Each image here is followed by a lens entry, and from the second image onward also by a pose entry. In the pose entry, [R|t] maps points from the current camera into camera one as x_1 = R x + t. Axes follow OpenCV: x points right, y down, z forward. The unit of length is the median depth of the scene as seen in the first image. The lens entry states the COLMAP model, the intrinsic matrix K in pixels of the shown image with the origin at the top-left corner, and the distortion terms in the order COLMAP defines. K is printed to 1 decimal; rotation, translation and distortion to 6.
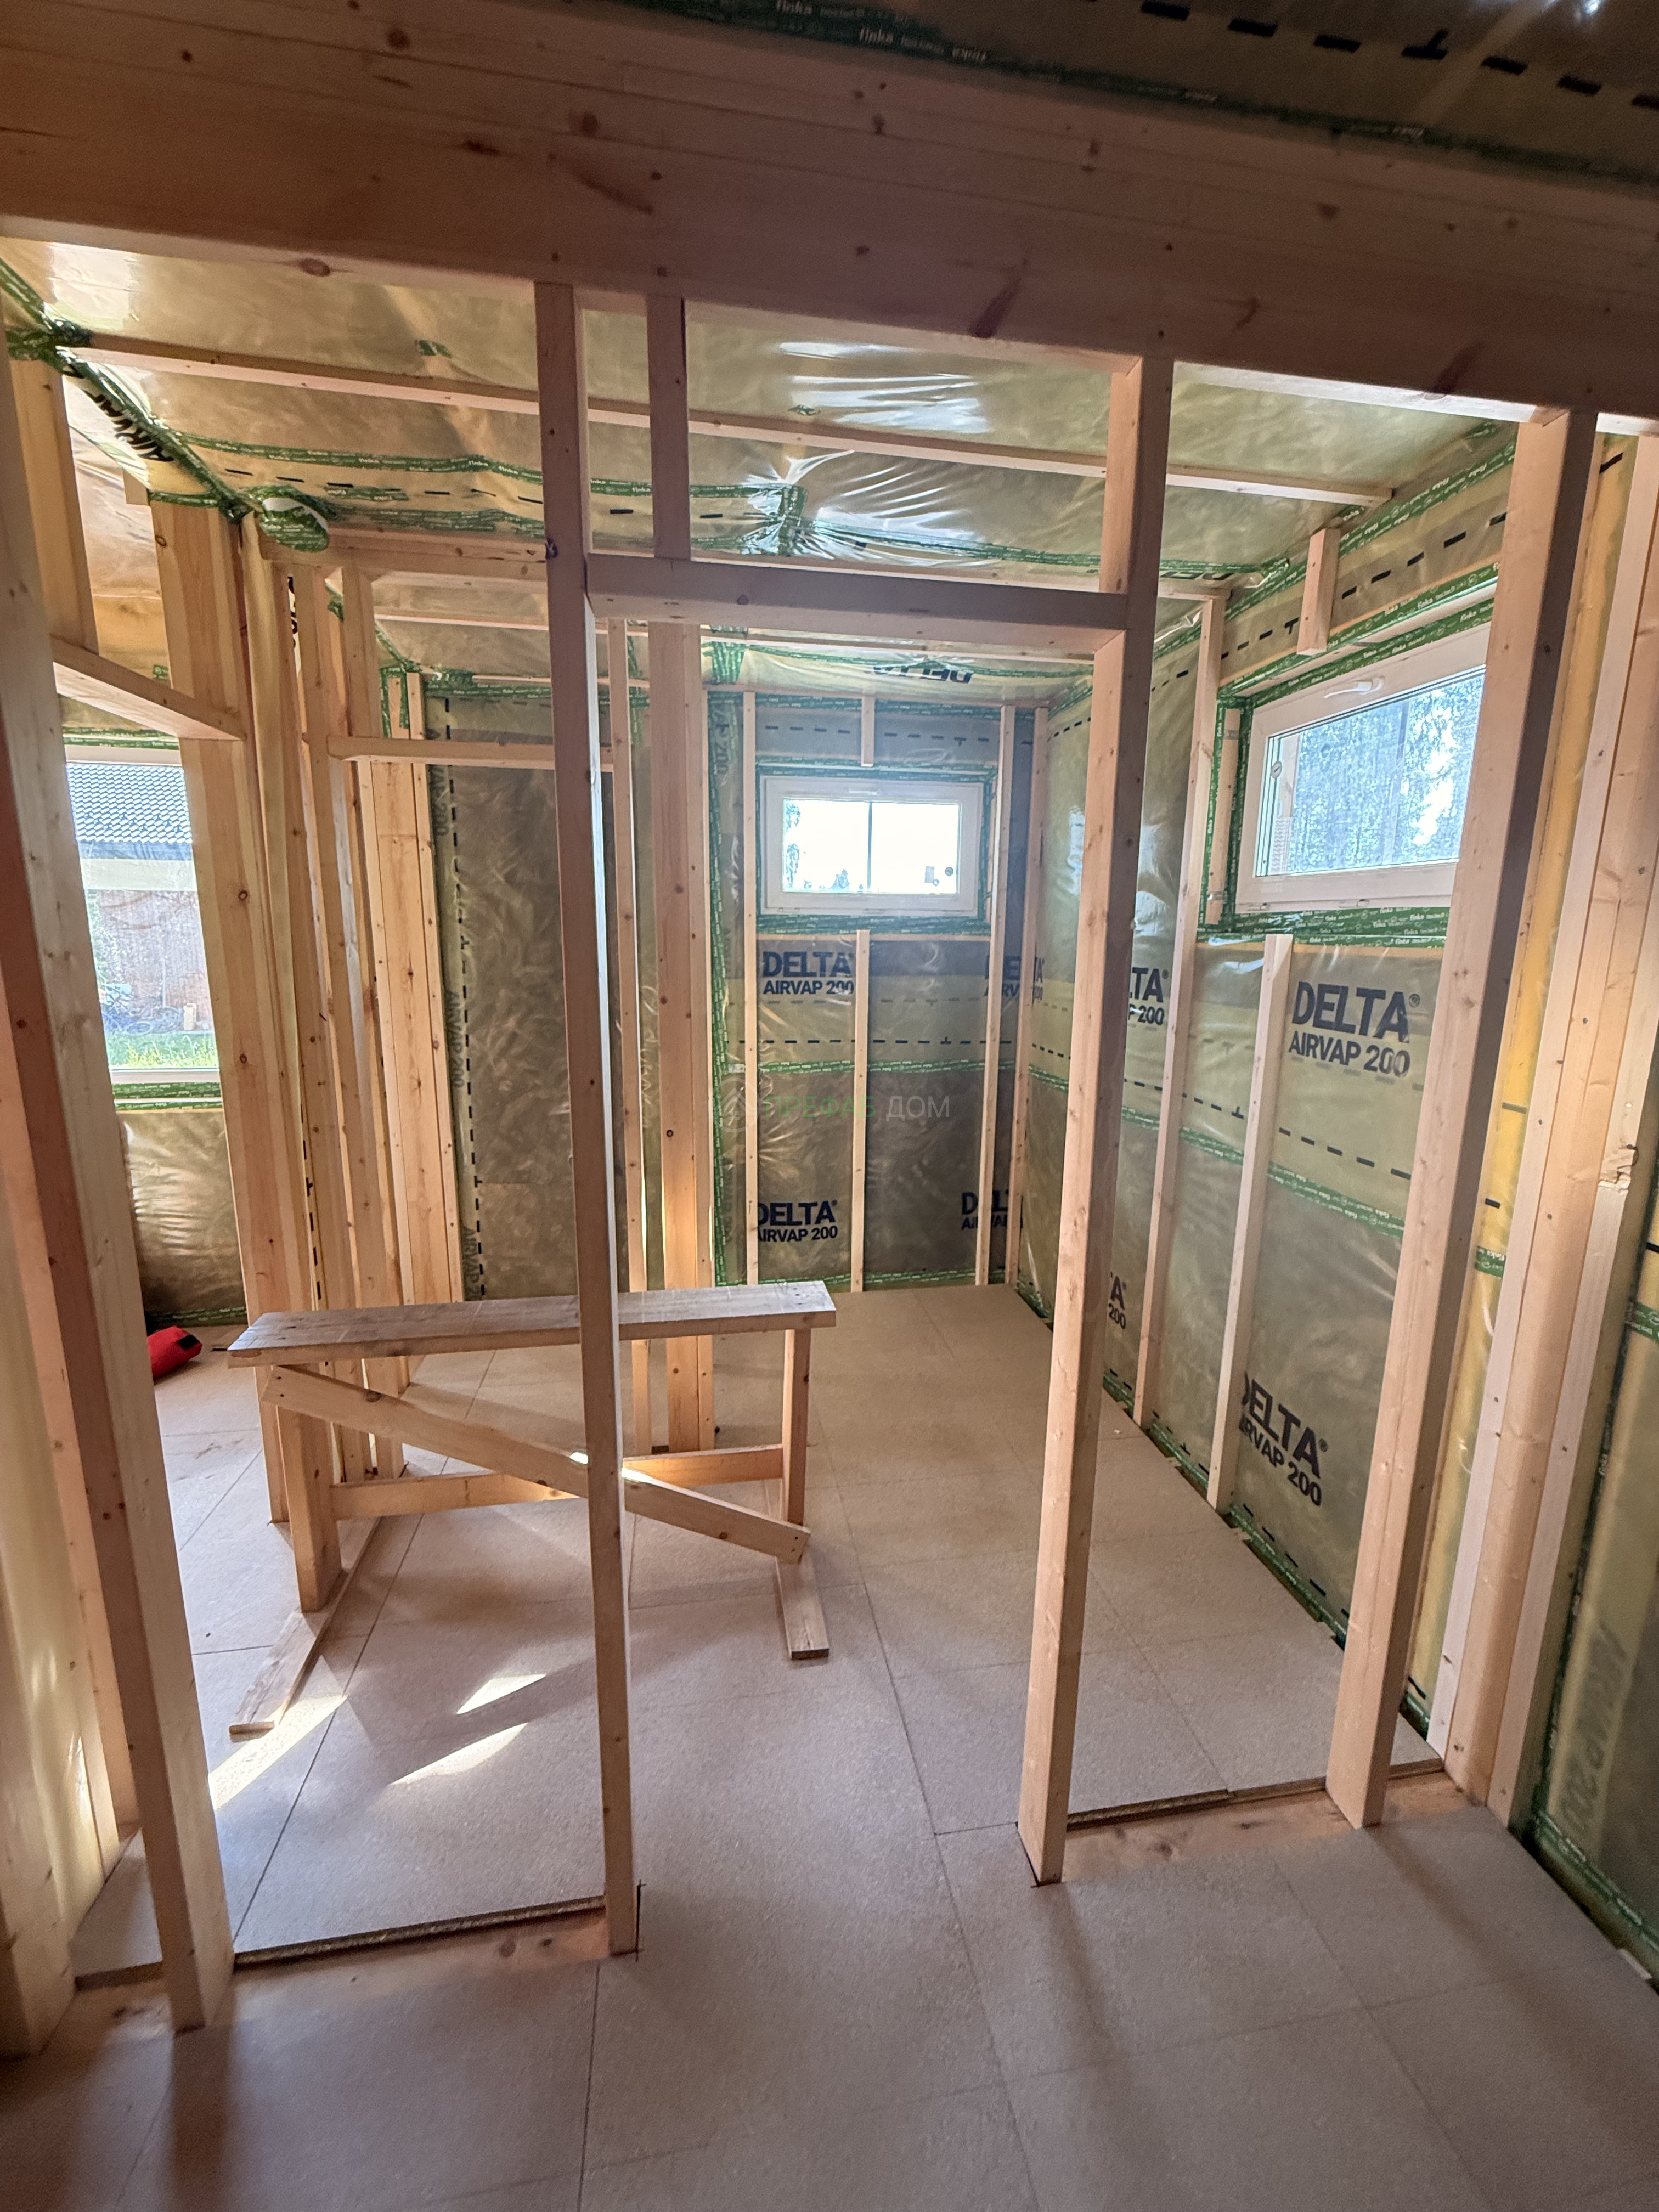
lens RADIAL K [[883.4, 0, 830.2], [0, 883.4, 1100.9], [0, 0, 1]] dist [0.001686, -0.000126]
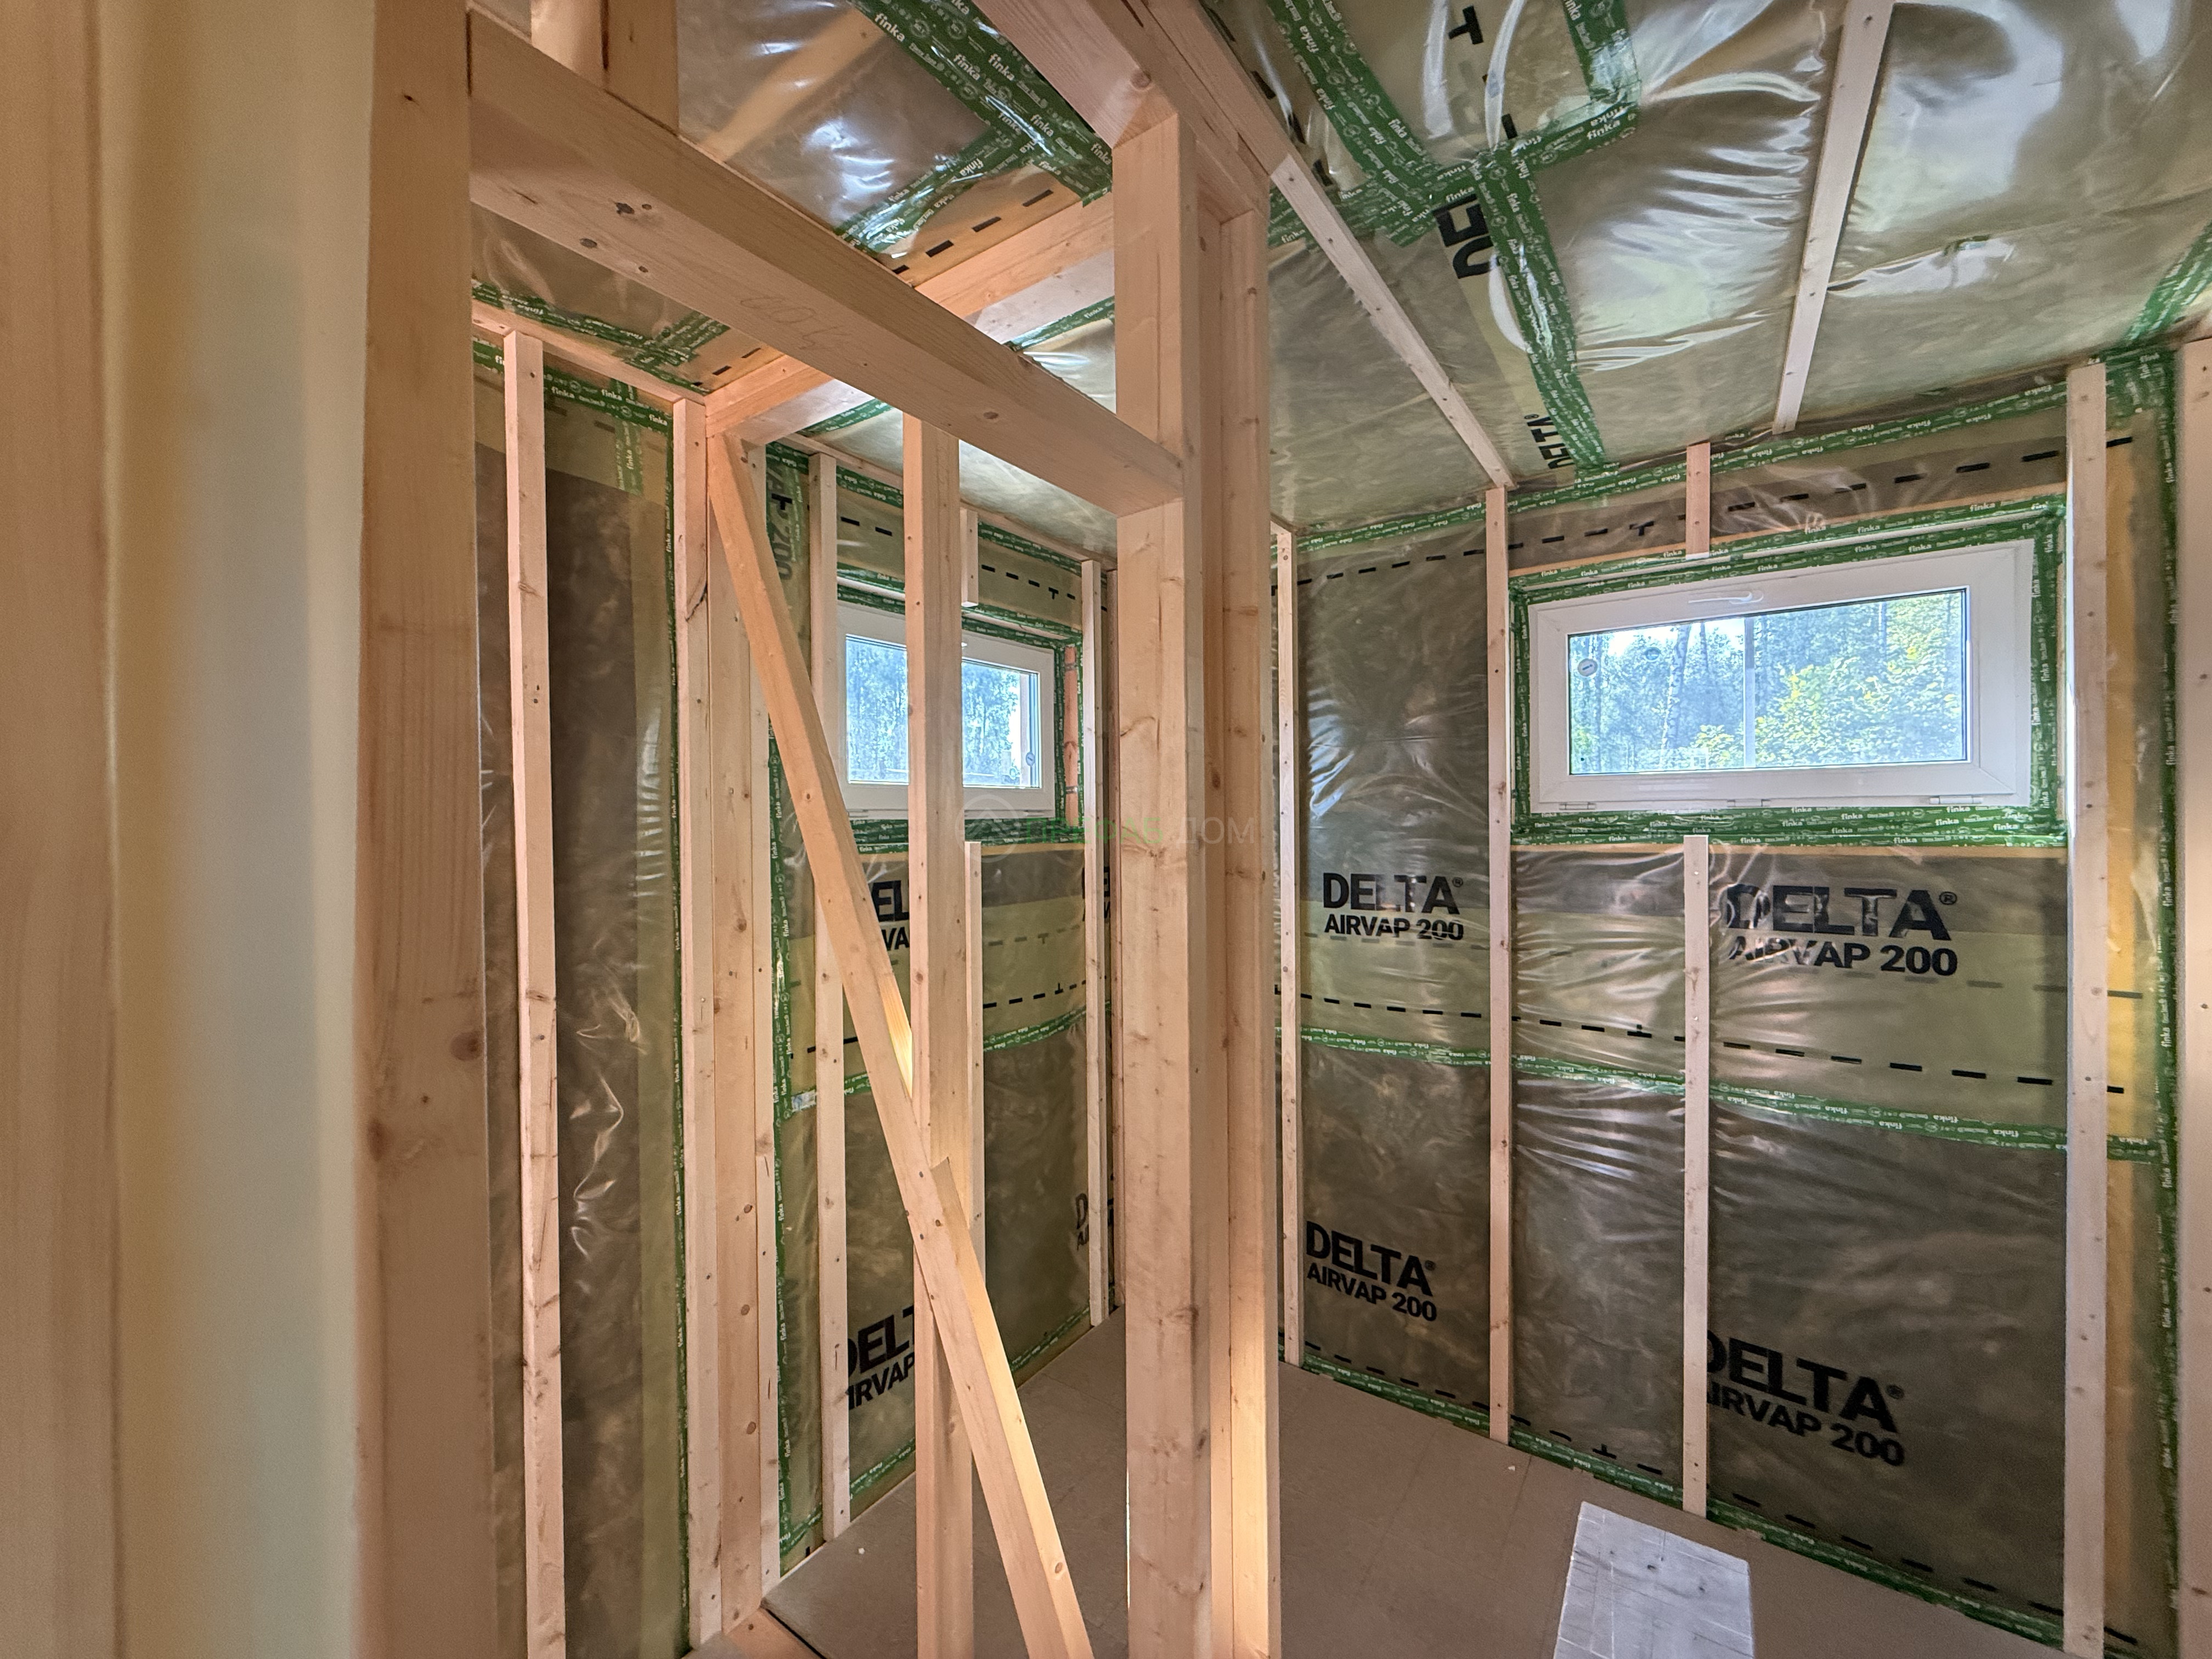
lens RADIAL K [[883.4, 0, 1096.5], [0, 883.4, 828.6], [0, 0, 1]] dist [0.001686, -0.000126]
pose [[0.703124, -0.028142, 0.710511, -0.638647], [0.155514, 0.981113, -0.115037, -0.196064], [-0.693854, 0.191379, 0.694220, 0.830274]]
